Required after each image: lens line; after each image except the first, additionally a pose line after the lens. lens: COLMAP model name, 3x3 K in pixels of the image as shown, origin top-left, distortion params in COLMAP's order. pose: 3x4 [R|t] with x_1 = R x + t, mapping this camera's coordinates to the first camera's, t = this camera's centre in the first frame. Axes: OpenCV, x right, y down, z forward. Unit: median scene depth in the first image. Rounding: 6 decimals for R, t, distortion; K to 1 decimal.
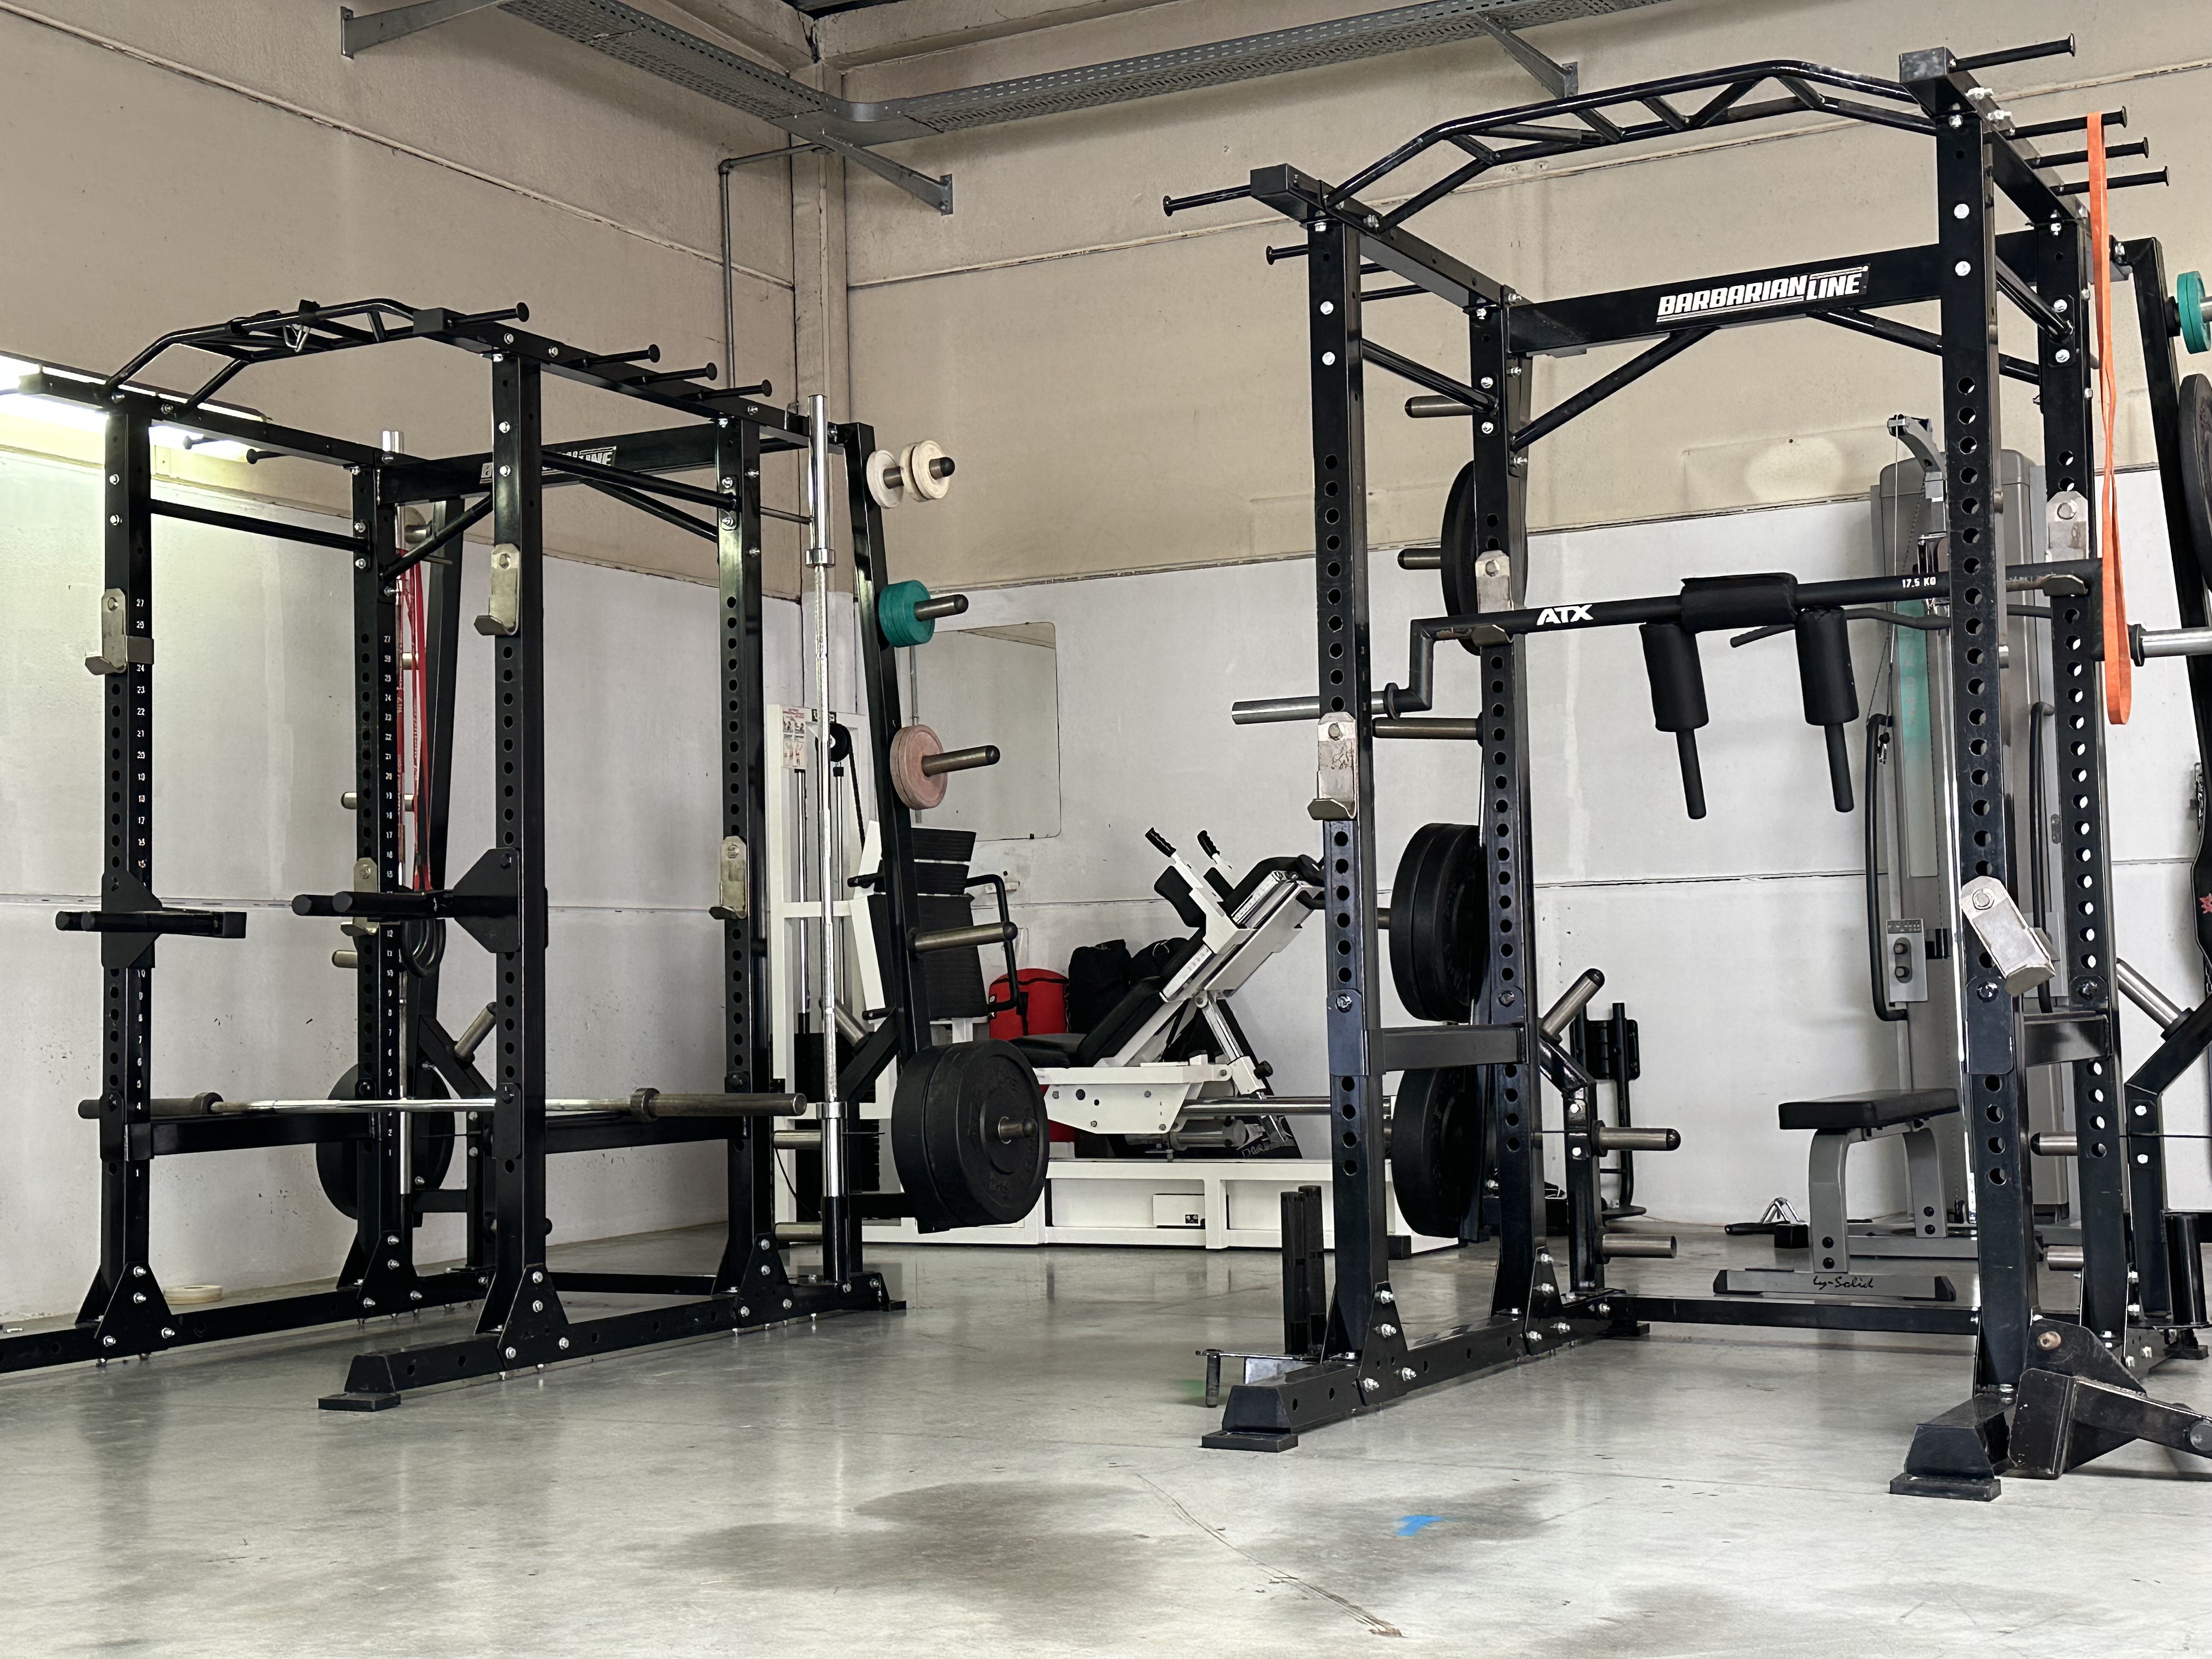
lens RADIAL K [[3111.3, 0, 1111.8], [0, 3111.3, 716.9], [0, 0, 1]] dist [0.246517, 0.000000]
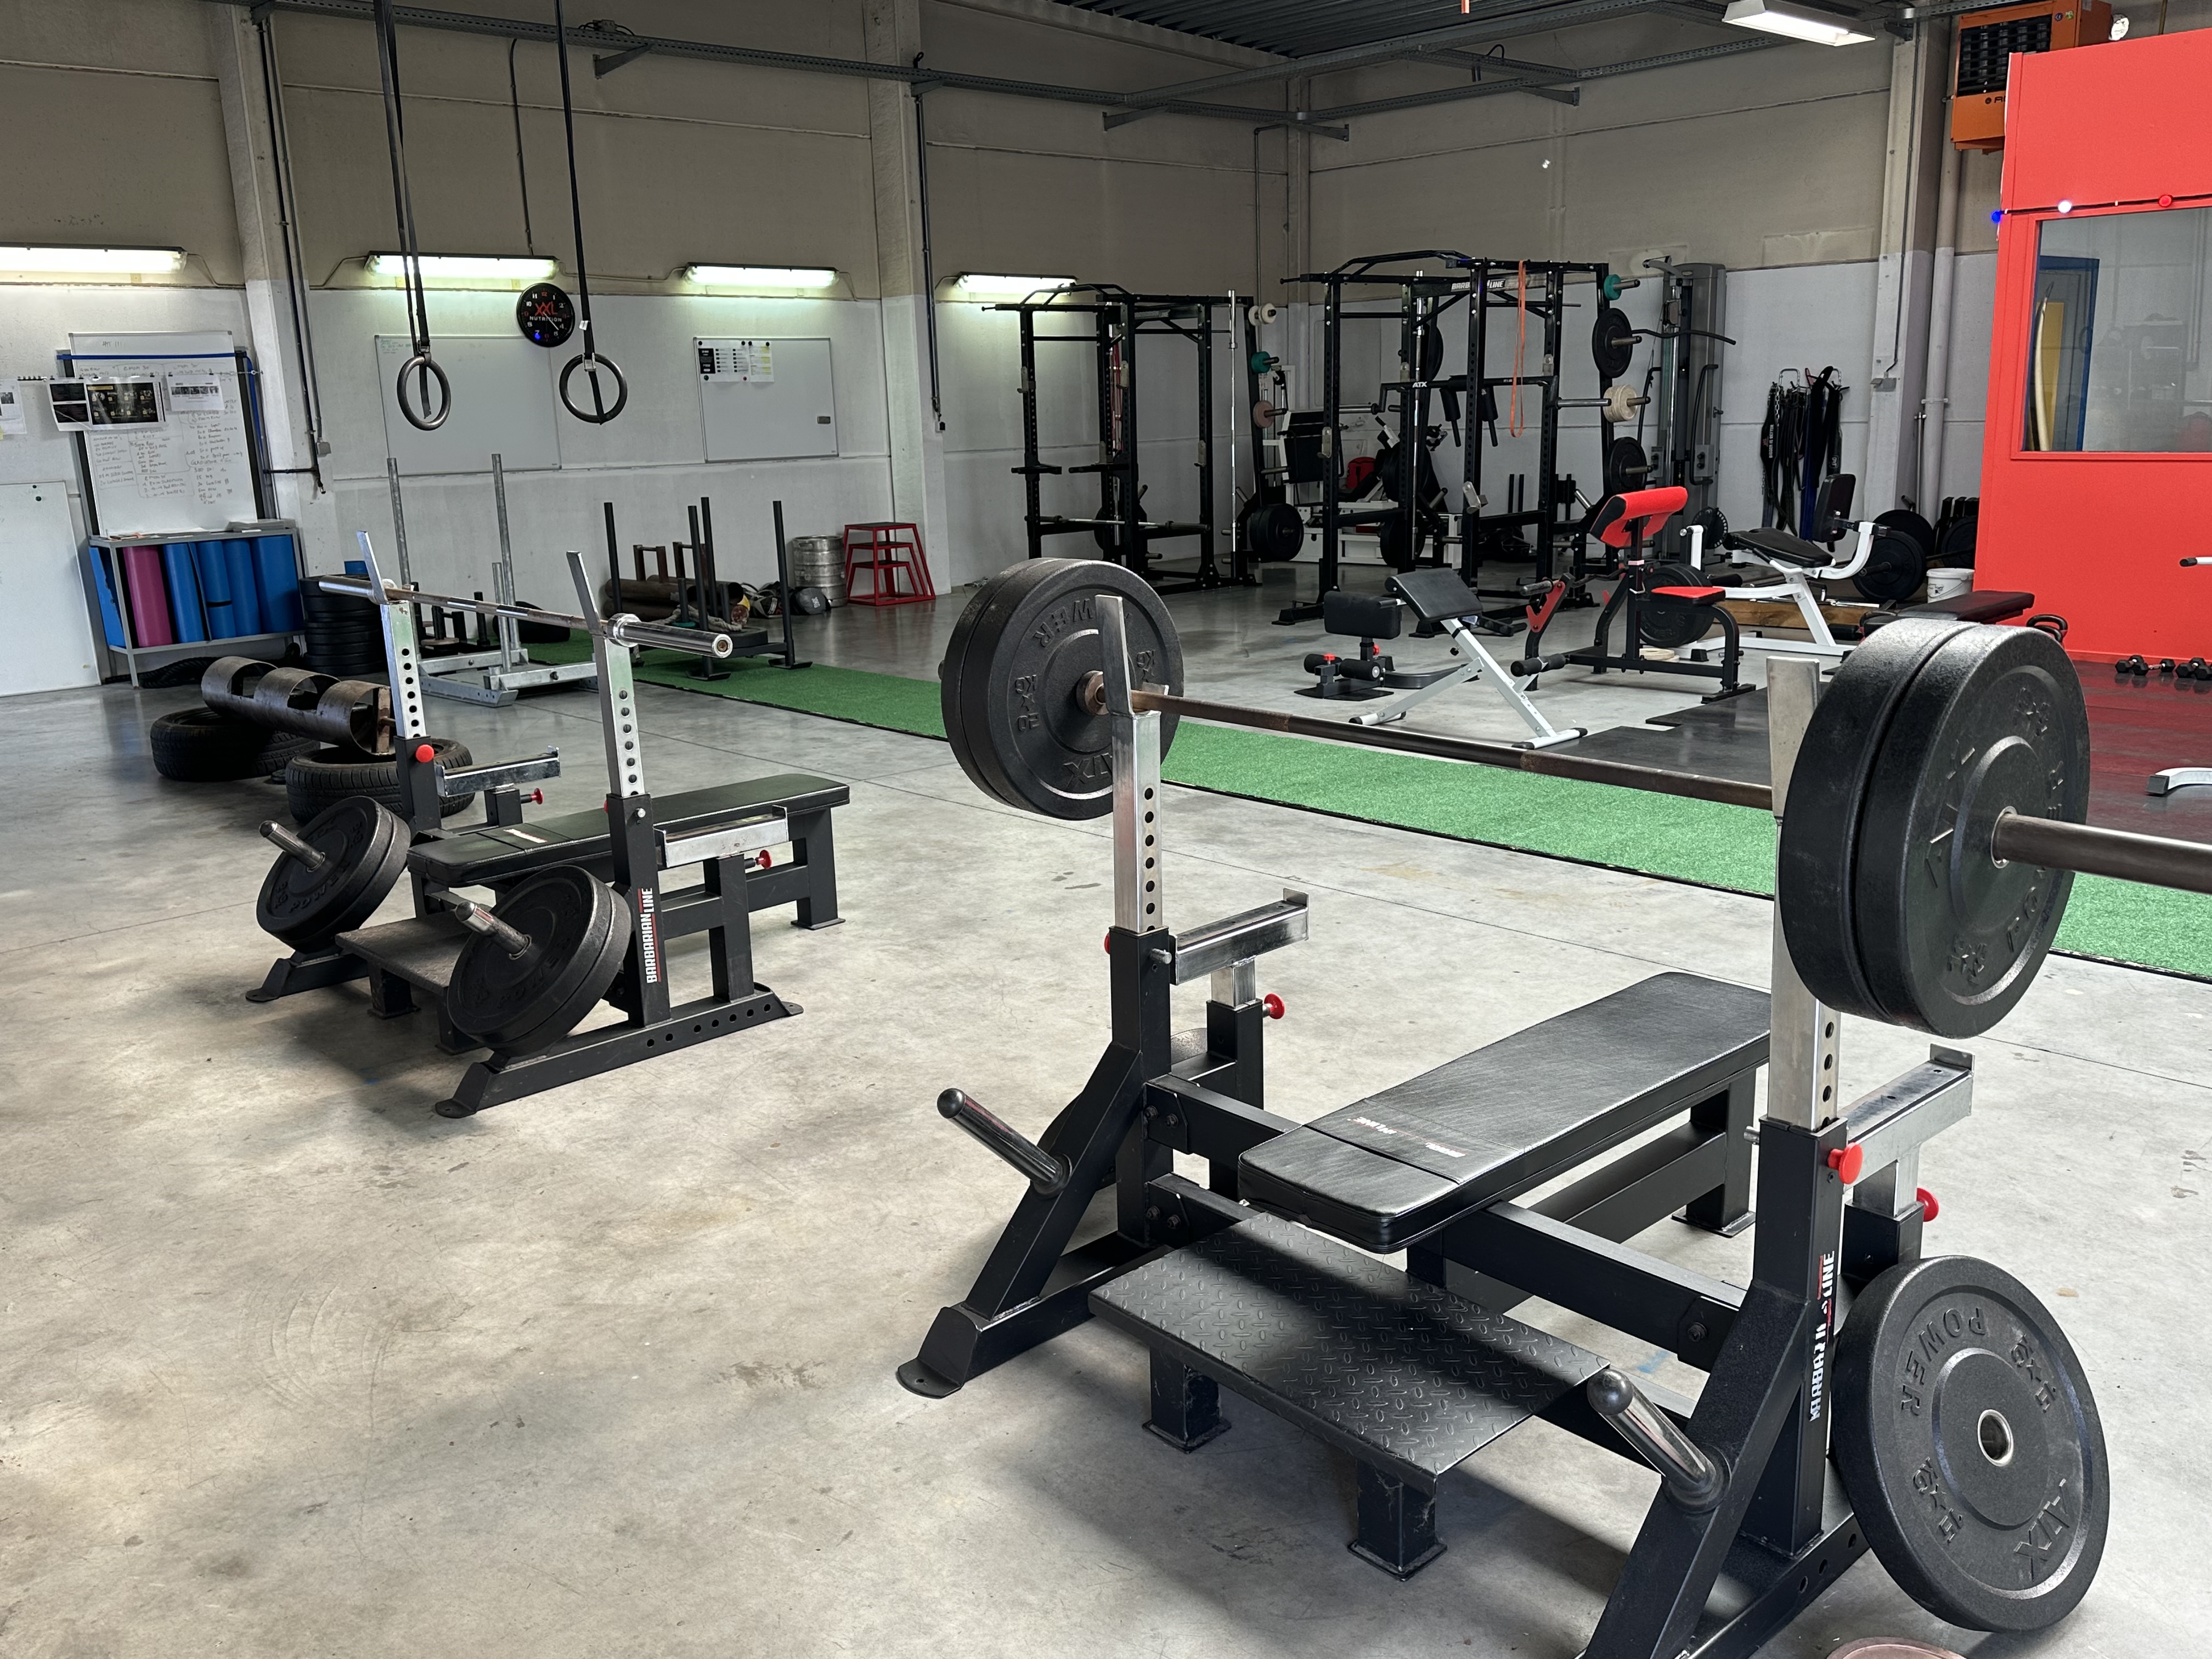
lens RADIAL K [[1845.2, 0, 1109.9], [0, 1845.2, 839.0], [0, 0, 1]] dist [0.027251, -0.032680]
pose [[0.952013, 0.059180, -0.300283, 0.368940], [0.044525, 0.943909, 0.327189, -0.193110], [0.302803, -0.324858, 0.895979, -0.838838]]
